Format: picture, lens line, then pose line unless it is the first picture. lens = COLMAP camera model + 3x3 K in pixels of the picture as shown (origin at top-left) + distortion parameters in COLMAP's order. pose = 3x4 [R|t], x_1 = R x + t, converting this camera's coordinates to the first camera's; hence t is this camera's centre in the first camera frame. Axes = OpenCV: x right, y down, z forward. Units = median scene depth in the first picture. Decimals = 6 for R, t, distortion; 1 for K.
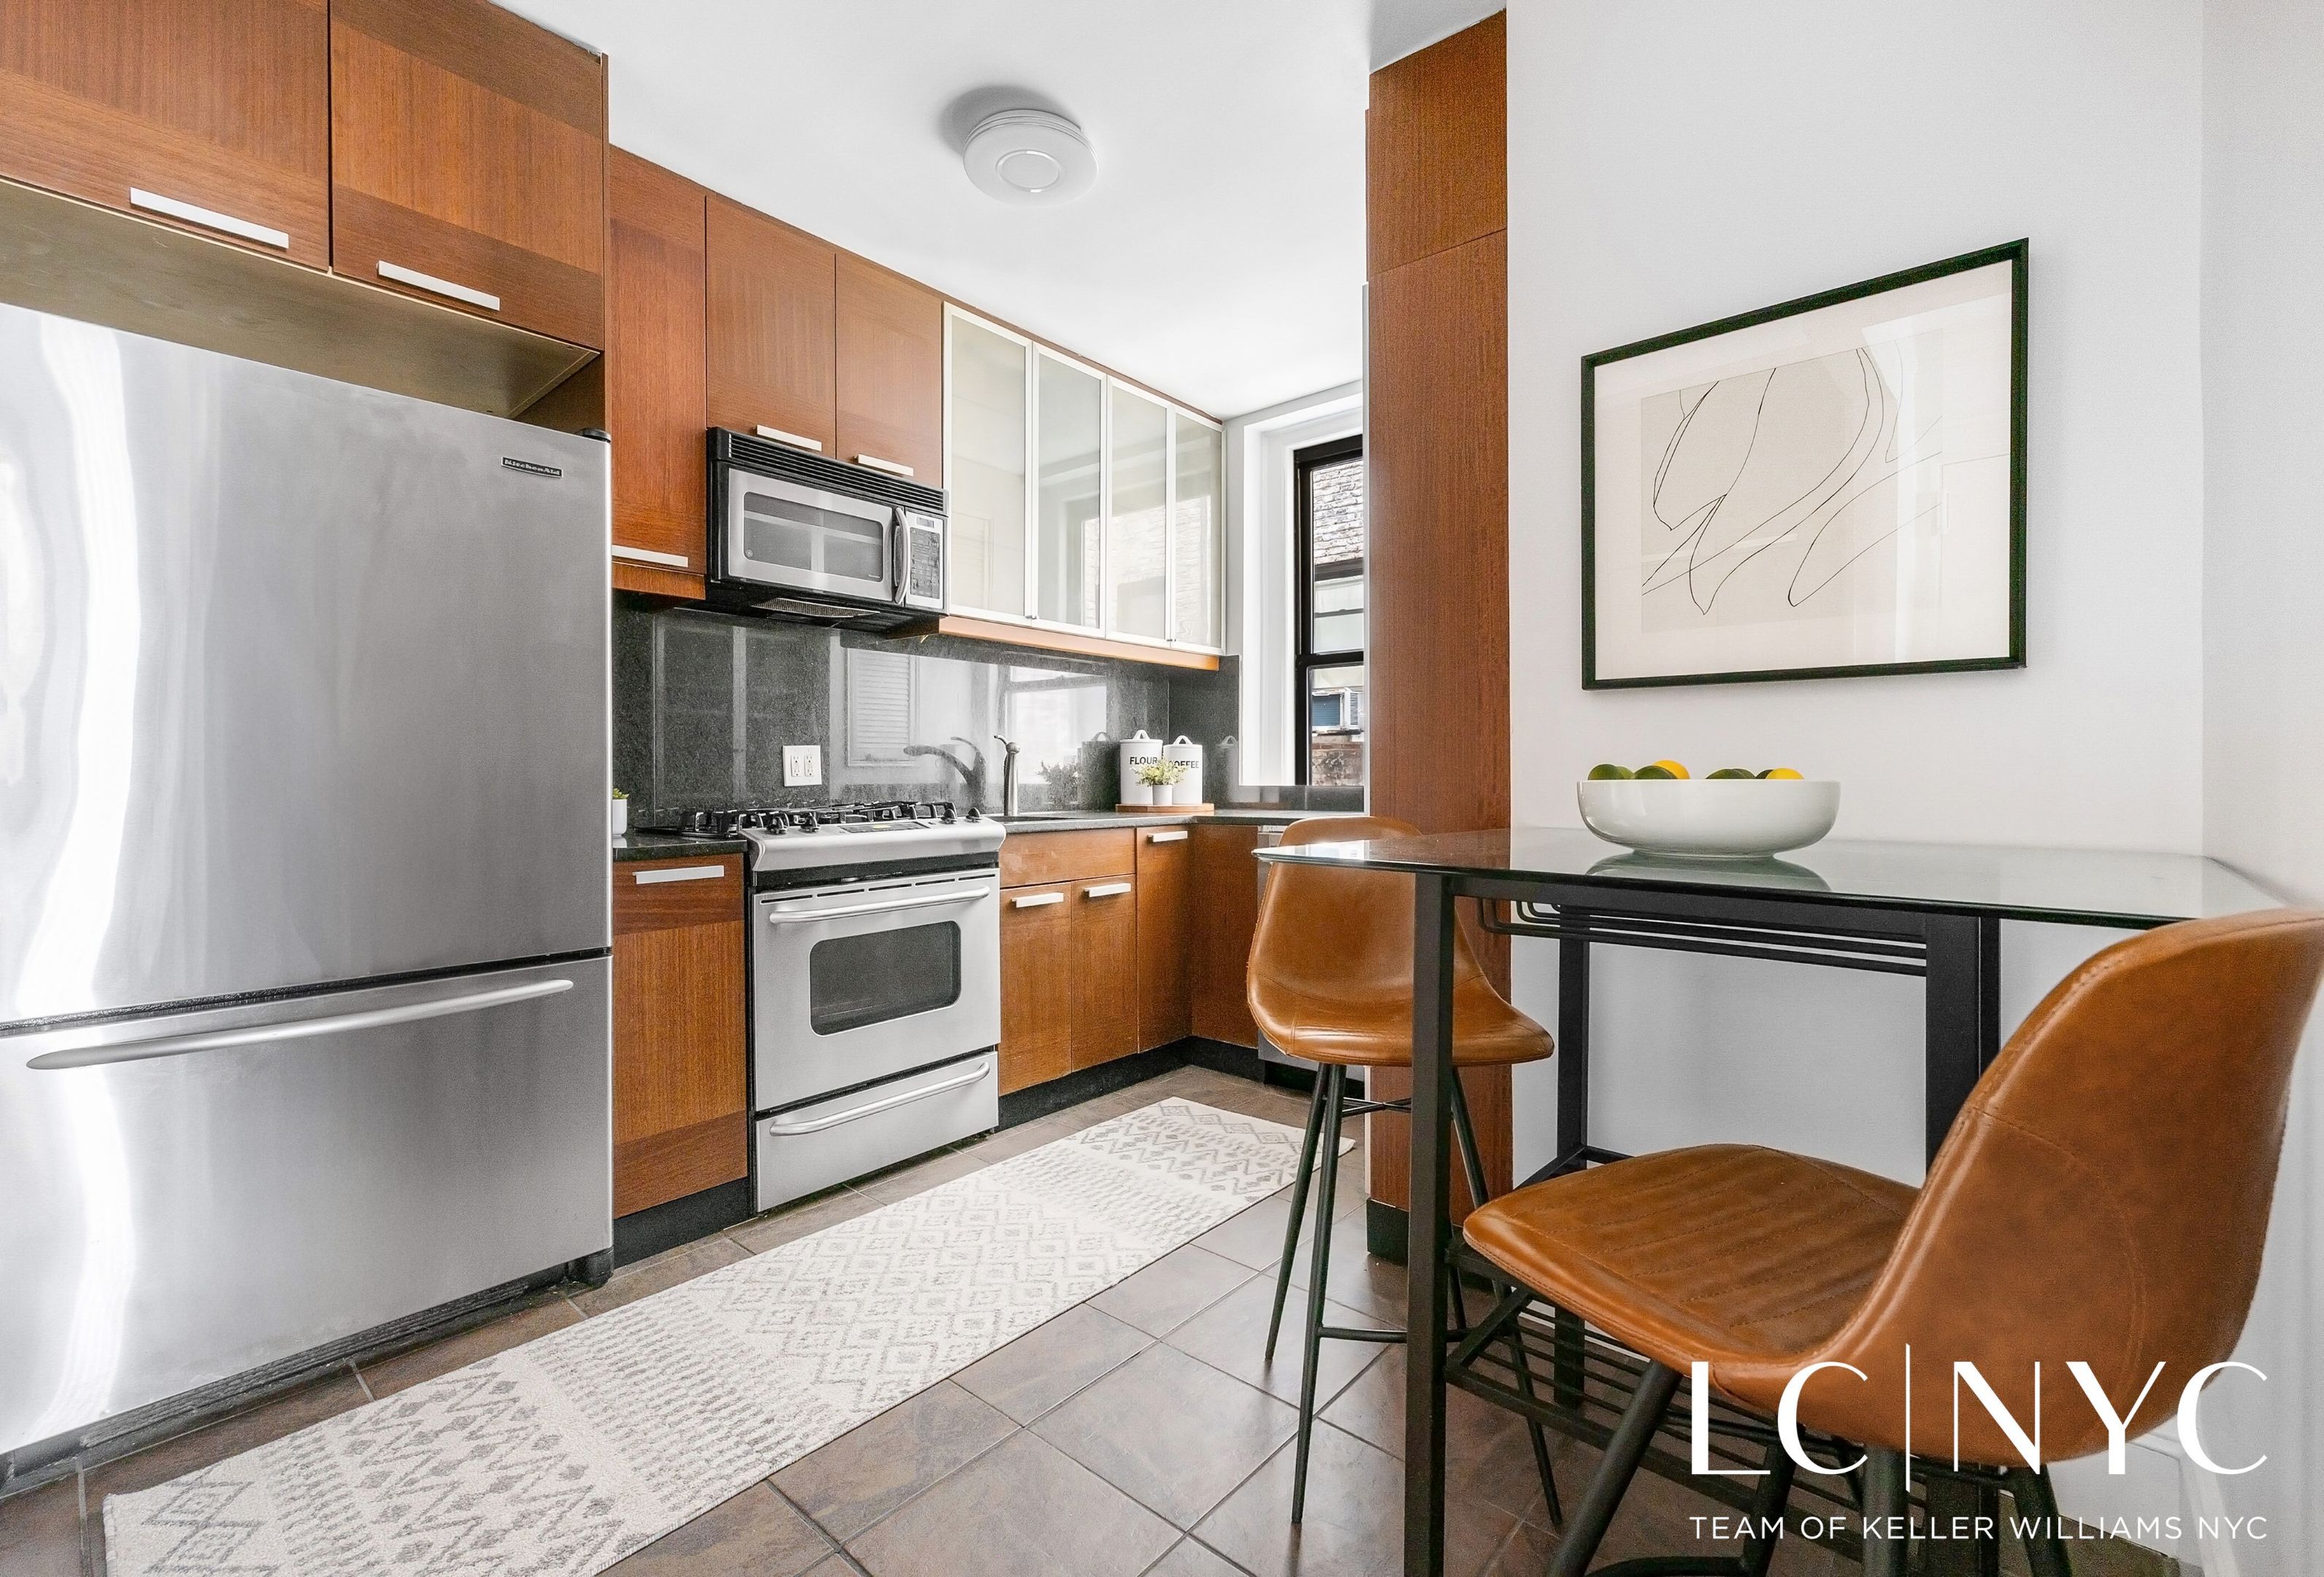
lens RADIAL K [[995.3, 0, 1162.0], [0, 995.3, 788.5], [0, 0, 1]] dist [0.000488, 0.000328]
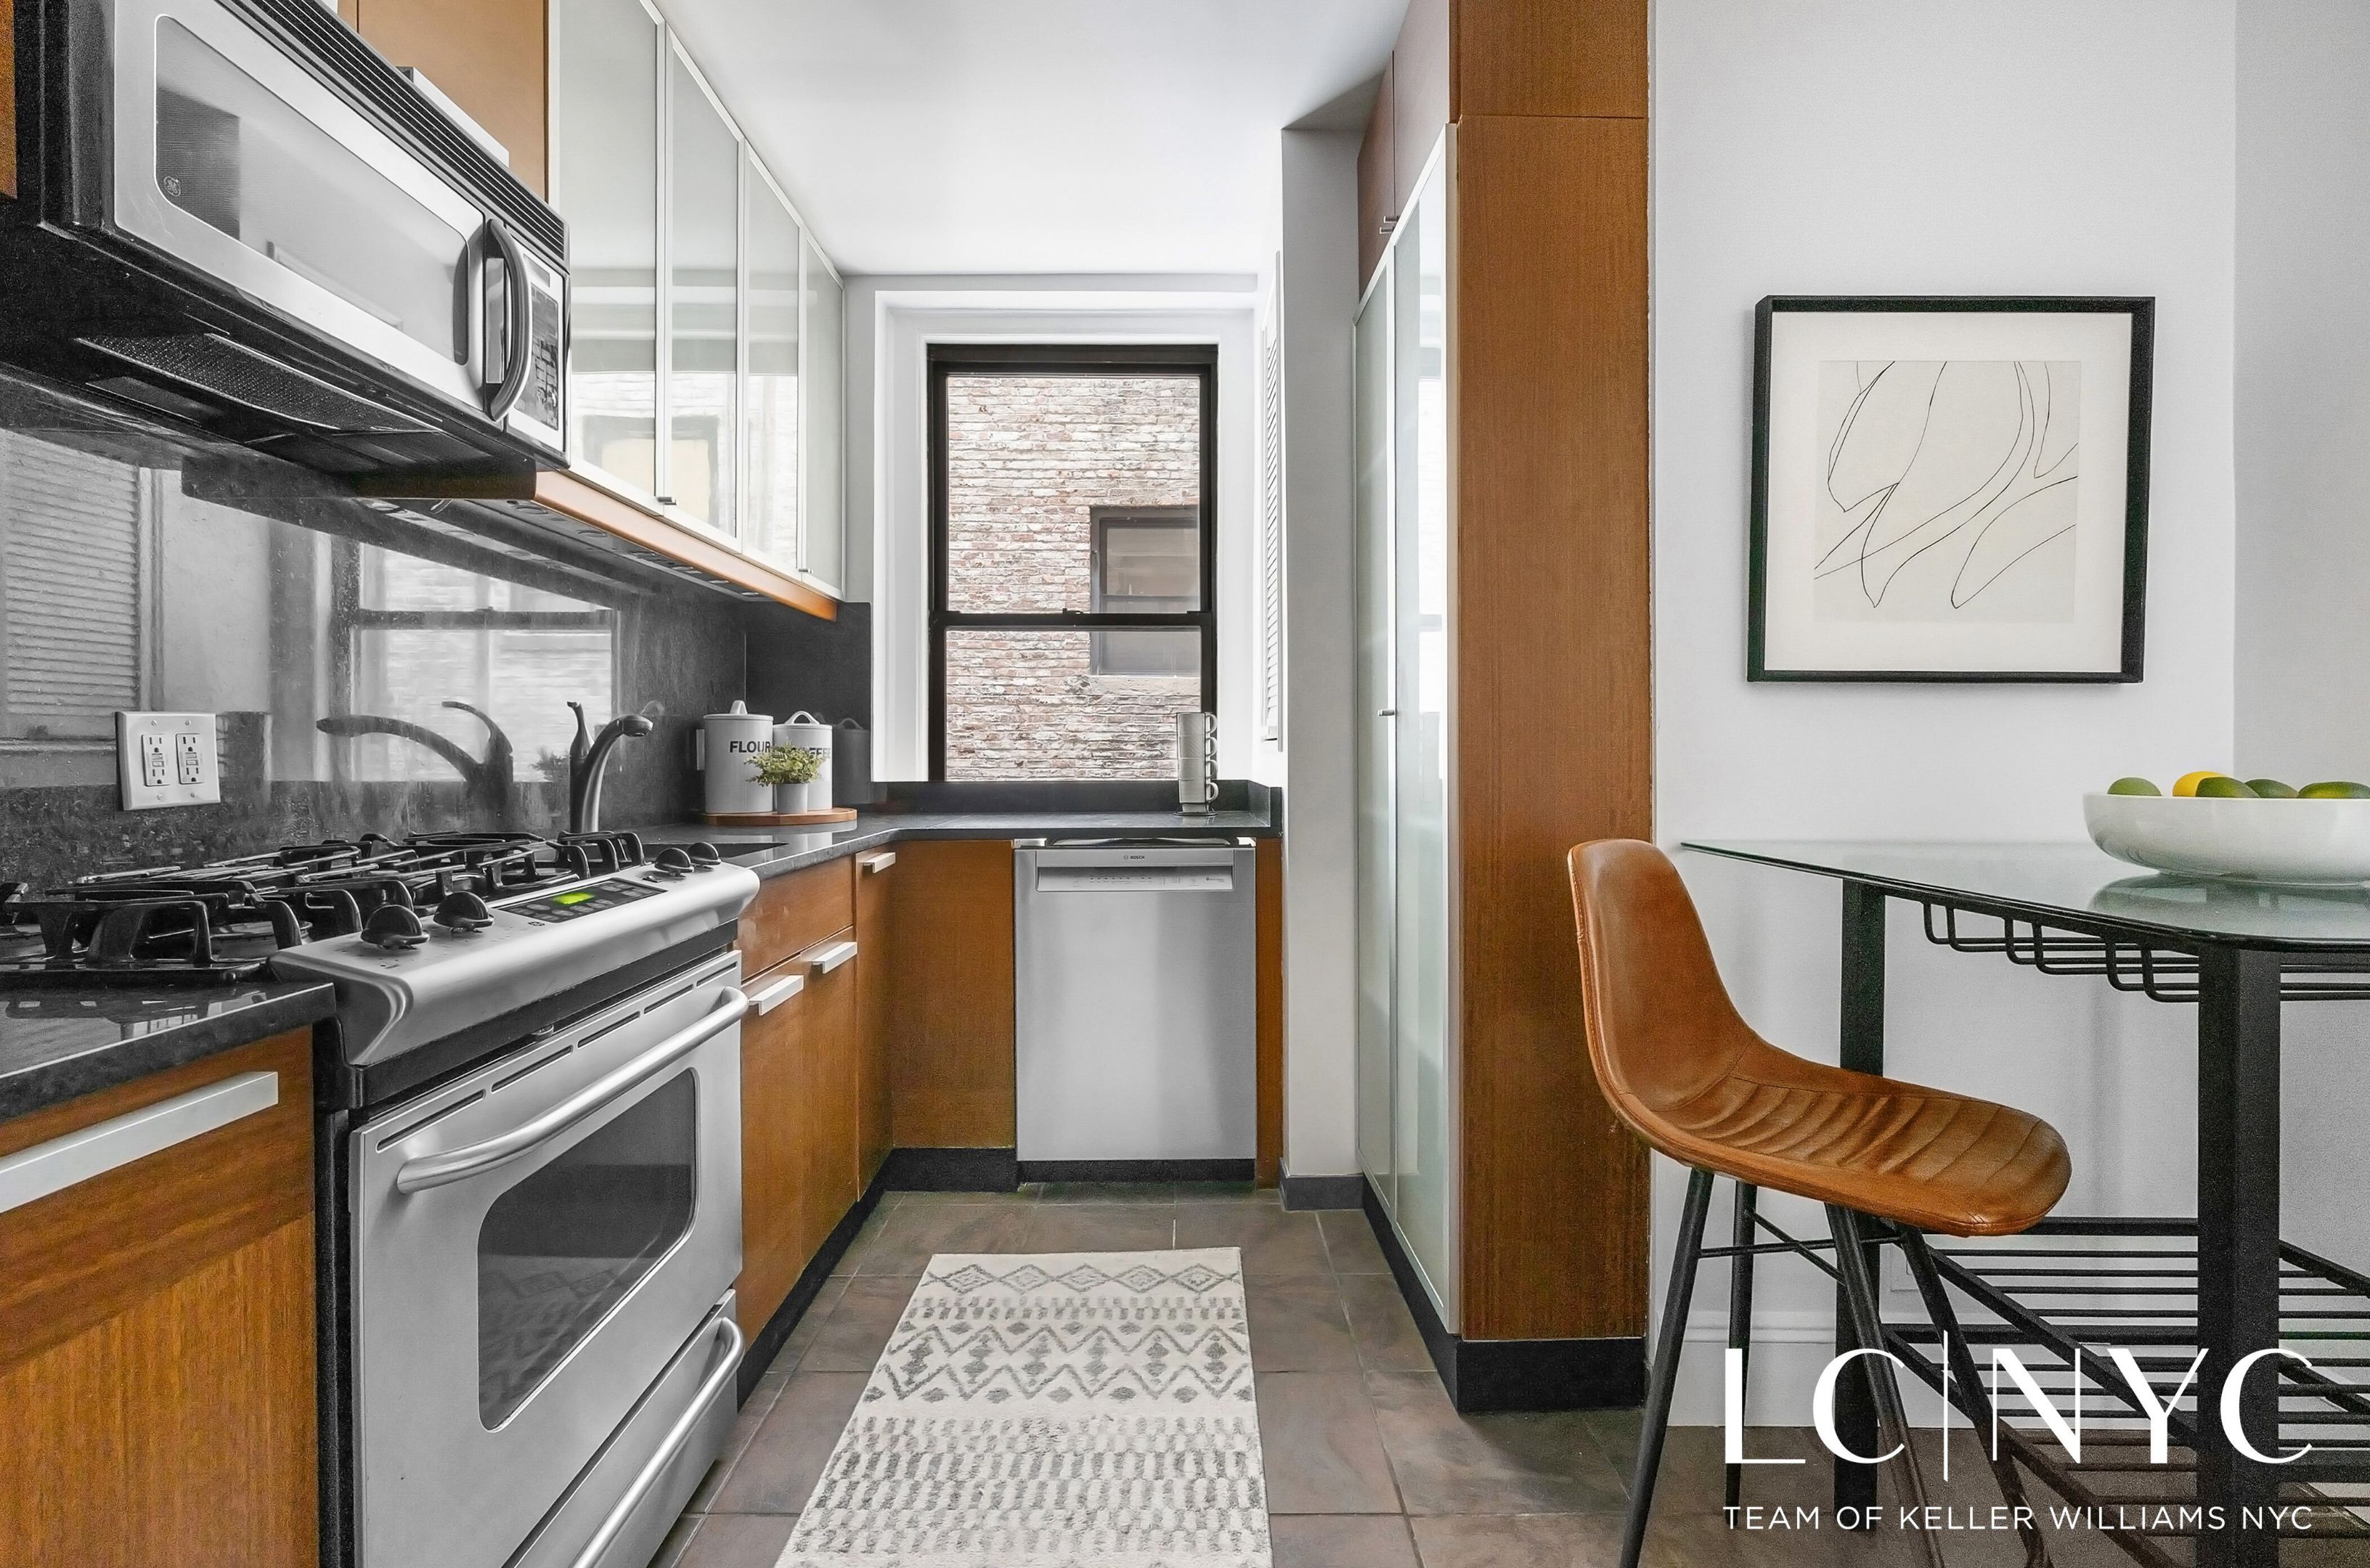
lens RADIAL K [[1003.0, 0, 1173.5], [0, 1003.0, 764.9], [0, 0, 1]] dist [-0.001608, -0.000361]
pose [[0.756233, -0.003283, 0.654294, -0.343780], [0.005942, 0.999981, -0.001849, -0.017912], [-0.654275, 0.005286, 0.756238, 0.436280]]
